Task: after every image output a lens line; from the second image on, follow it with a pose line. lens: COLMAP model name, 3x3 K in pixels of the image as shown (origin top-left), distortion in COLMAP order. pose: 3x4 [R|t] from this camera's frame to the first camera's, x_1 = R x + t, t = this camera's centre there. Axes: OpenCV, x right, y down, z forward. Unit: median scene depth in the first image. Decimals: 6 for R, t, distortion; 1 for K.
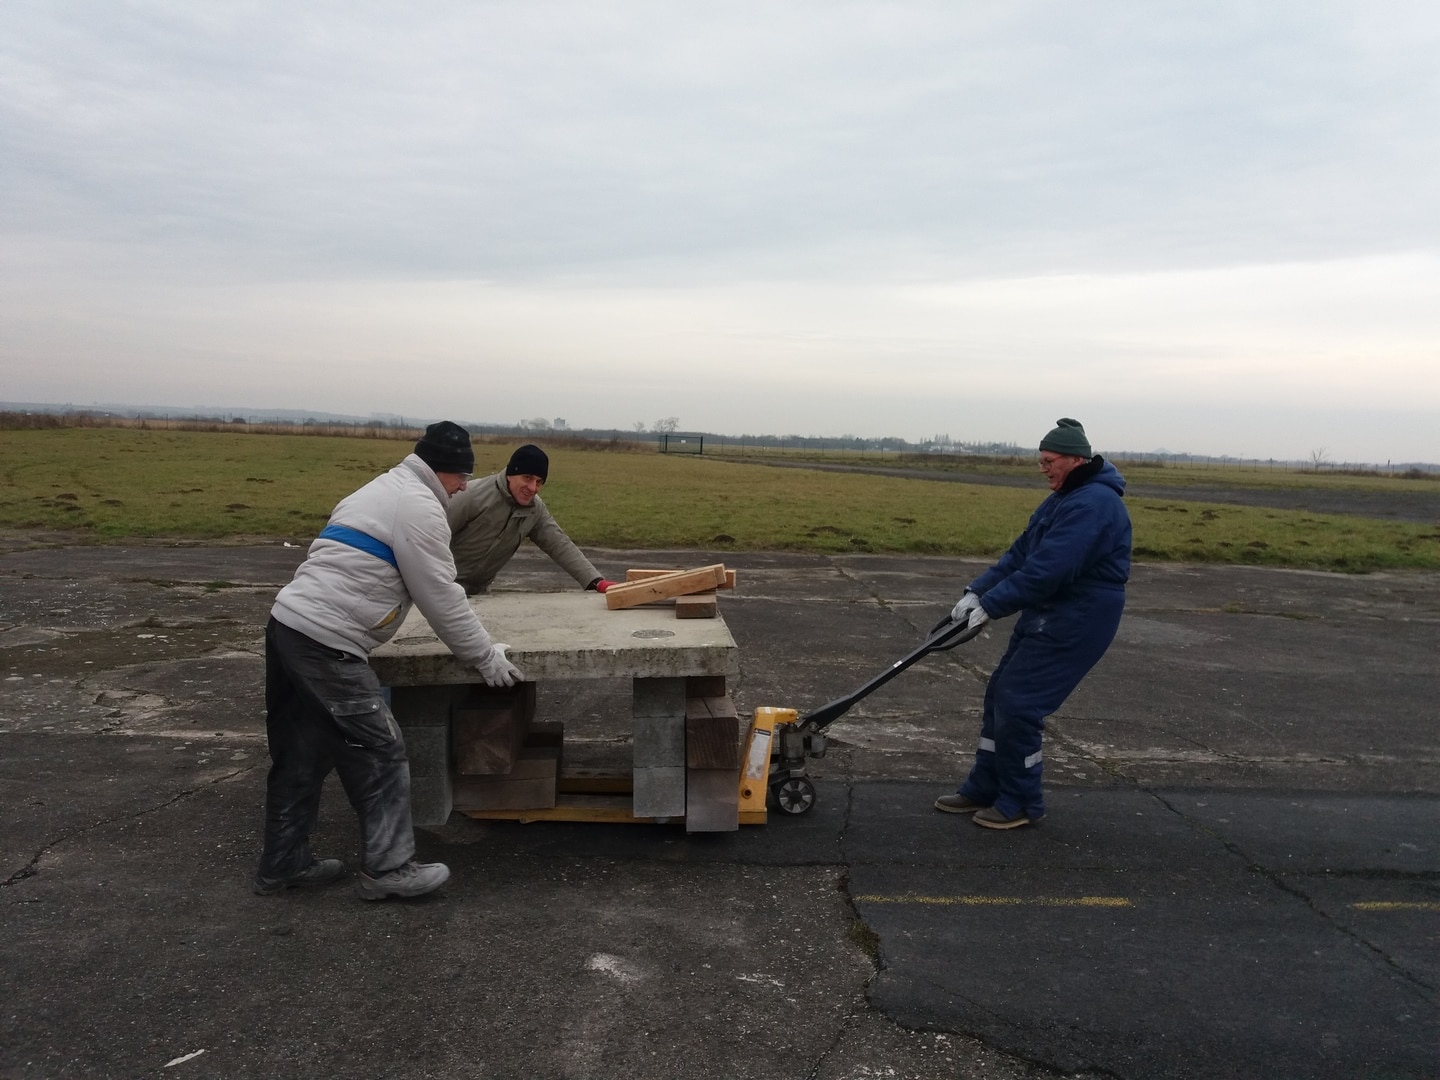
lens RADIAL K [[1297.1, 0, 713.6], [0, 1297.1, 566.5], [0, 0, 1]] dist [0.330745, -0.000232]
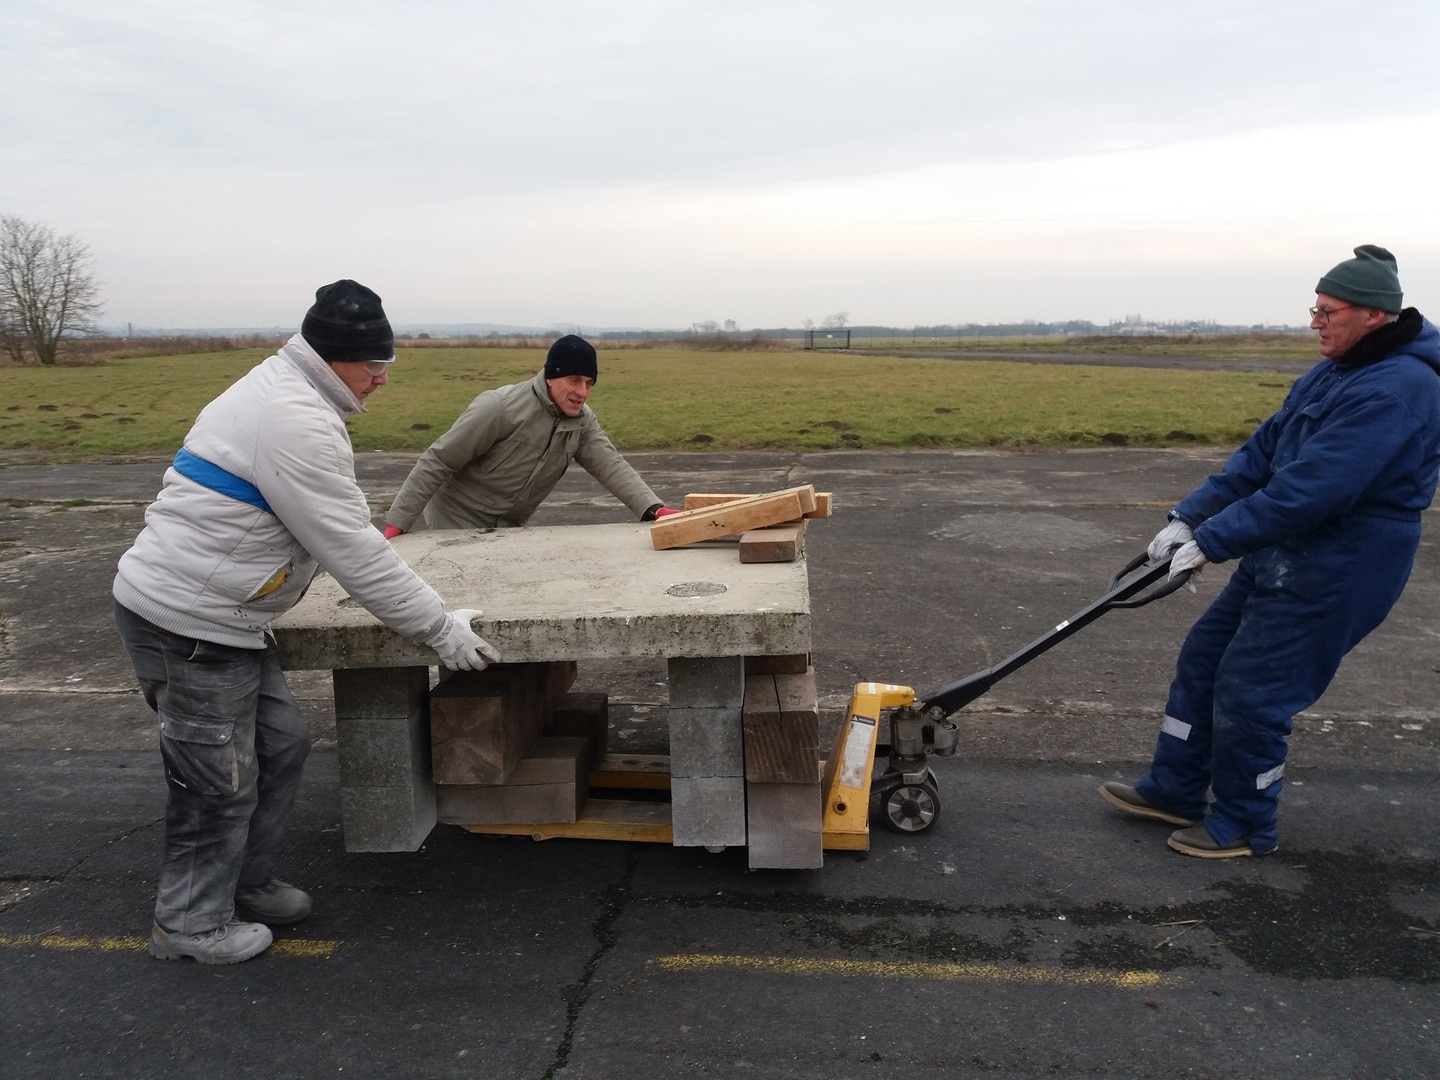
lens RADIAL K [[1249.5, 0, 720.0], [0, 1249.5, 540.0], [0, 0, 1]] dist [0.170819, -0.002625]
pose [[0.990165, -0.007415, -0.139707, 0.060478], [0.015108, 0.998422, 0.054085, -0.011159], [0.139086, -0.055664, 0.988715, 0.335035]]
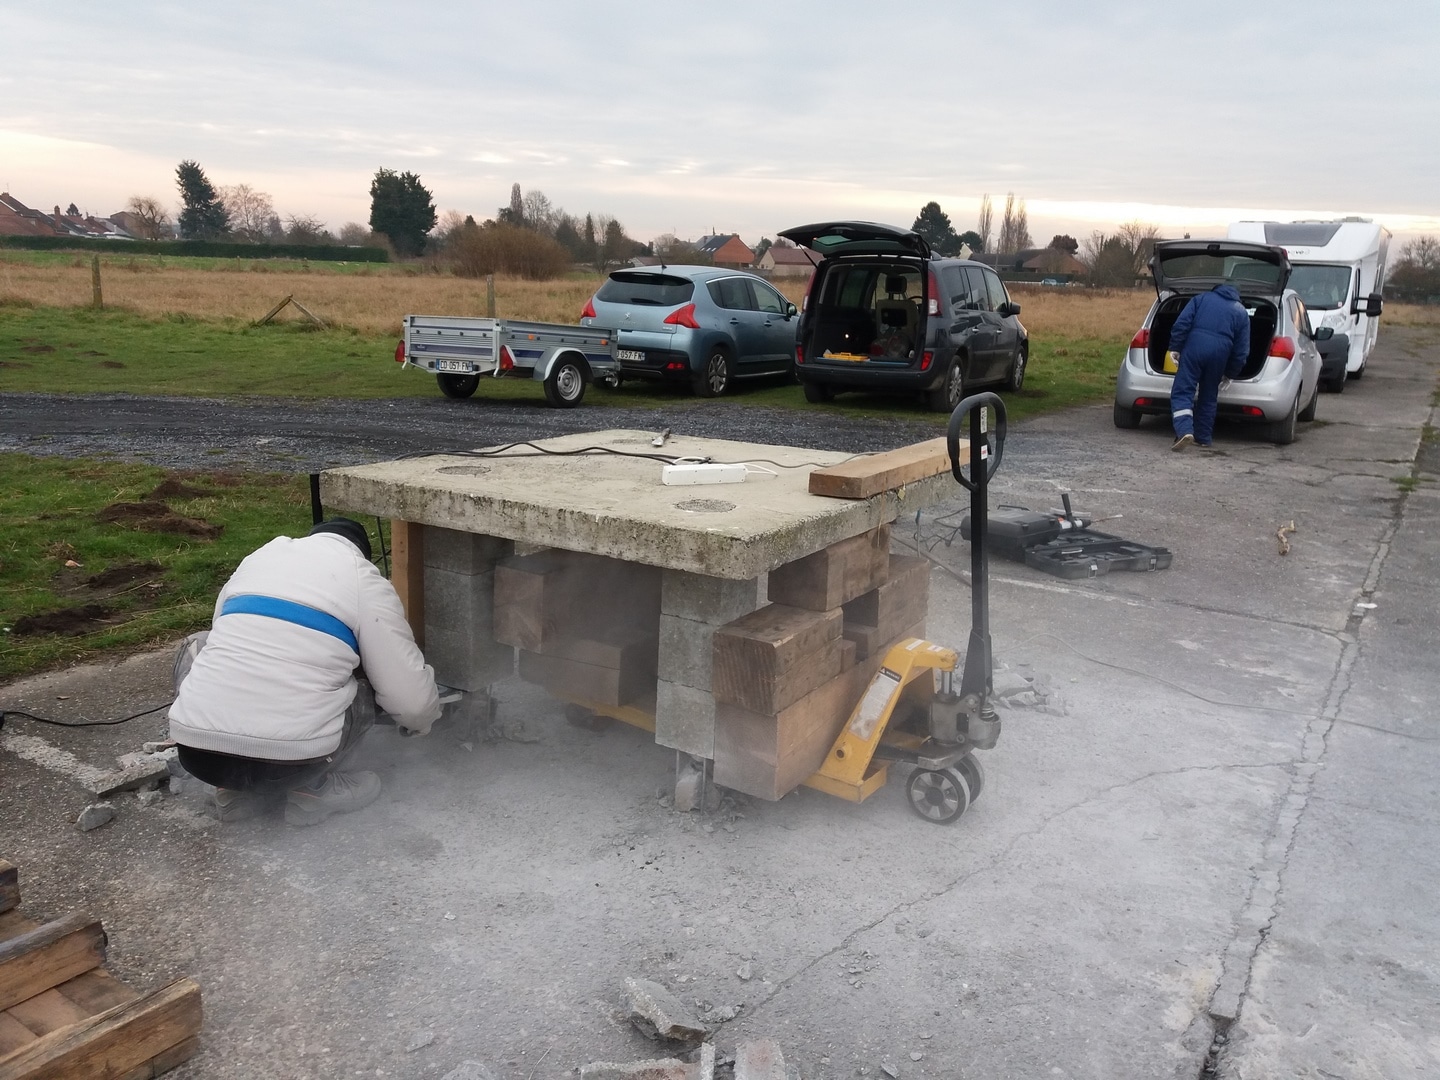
lens RADIAL K [[1249.5, 0, 720.0], [0, 1249.5, 540.0], [0, 0, 1]] dist [0.170819, -0.002625]
pose [[0.786406, 0.160953, -0.596373, 0.372691], [-0.106627, 0.986335, 0.125596, -0.016683], [0.608438, -0.035180, 0.792821, 0.457245]]
